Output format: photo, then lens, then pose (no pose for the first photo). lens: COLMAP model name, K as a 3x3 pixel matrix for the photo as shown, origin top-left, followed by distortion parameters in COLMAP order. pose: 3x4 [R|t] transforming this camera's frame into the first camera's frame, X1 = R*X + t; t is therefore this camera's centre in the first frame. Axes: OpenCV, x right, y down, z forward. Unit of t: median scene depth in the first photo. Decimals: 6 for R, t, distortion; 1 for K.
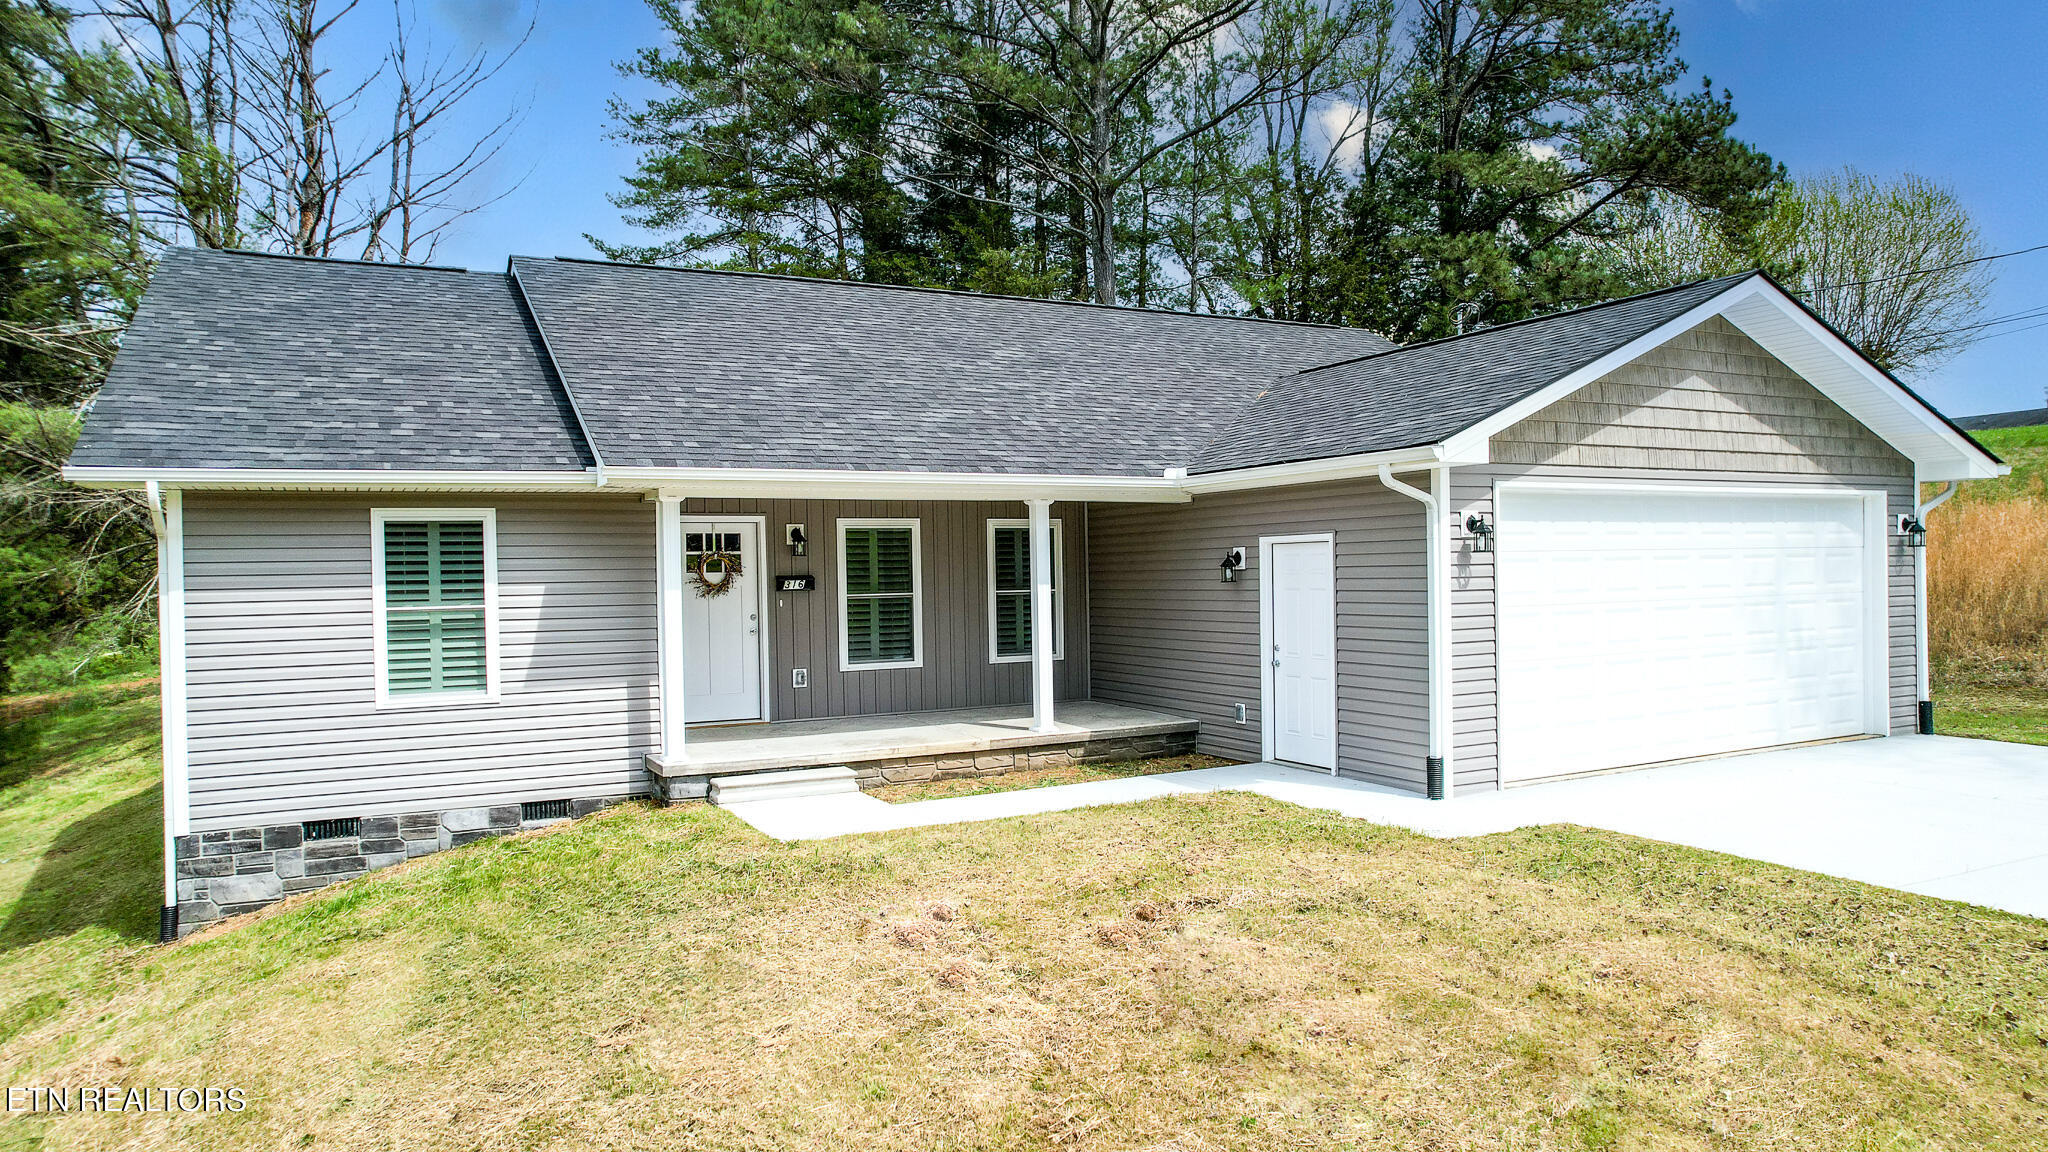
lens RADIAL K [[1308.4, 0, 1024.0], [0, 1308.4, 576.0], [0, 0, 1]] dist [-0.032602, 0.002185]
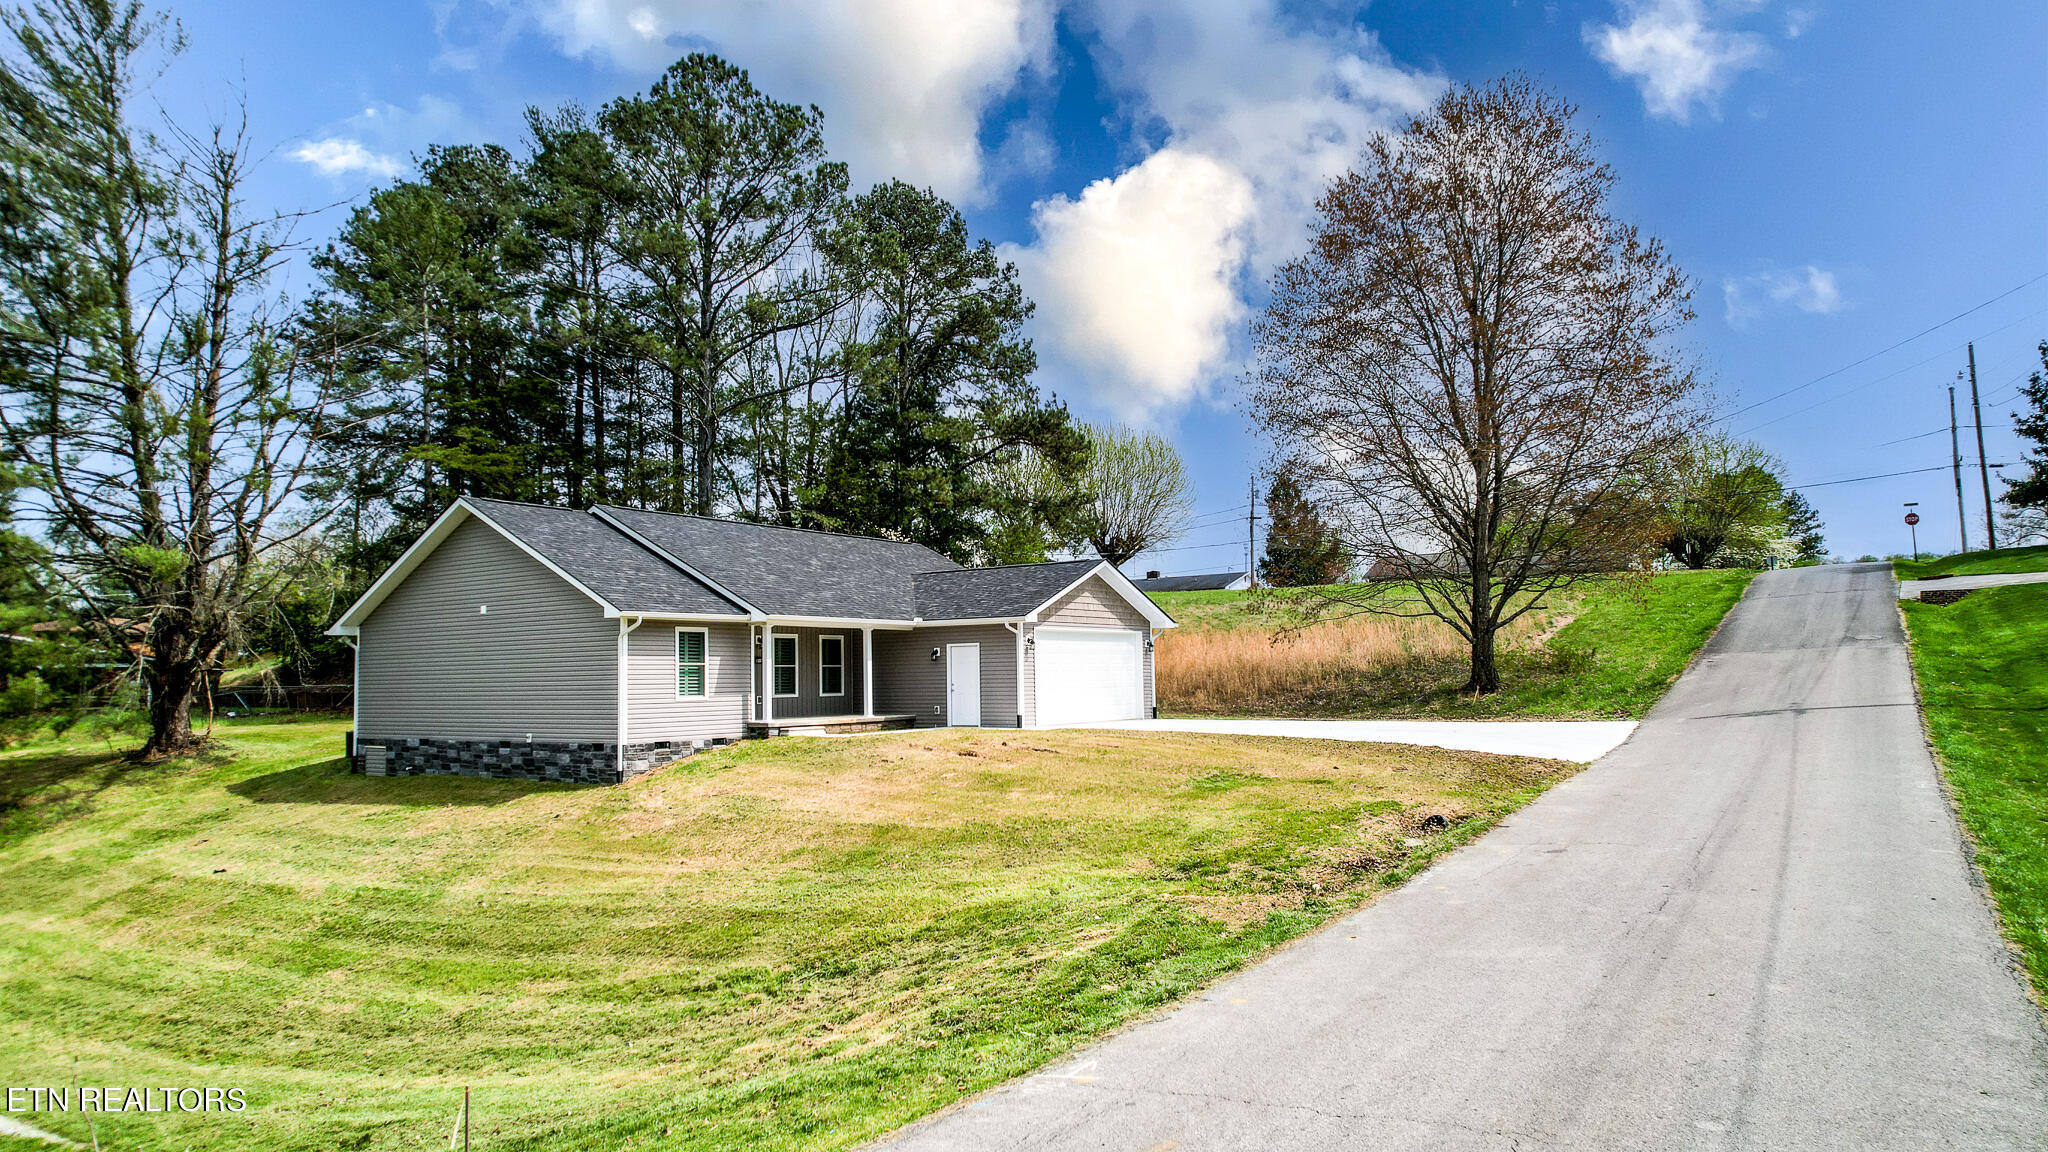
lens RADIAL K [[1308.4, 0, 1024.0], [0, 1308.4, 576.0], [0, 0, 1]] dist [-0.032602, 0.002185]
pose [[0.876848, 0.042152, 0.478916, -1.110348], [0.001180, 0.995957, -0.089820, 0.083080], [-0.480766, 0.079324, 0.873253, -1.647672]]
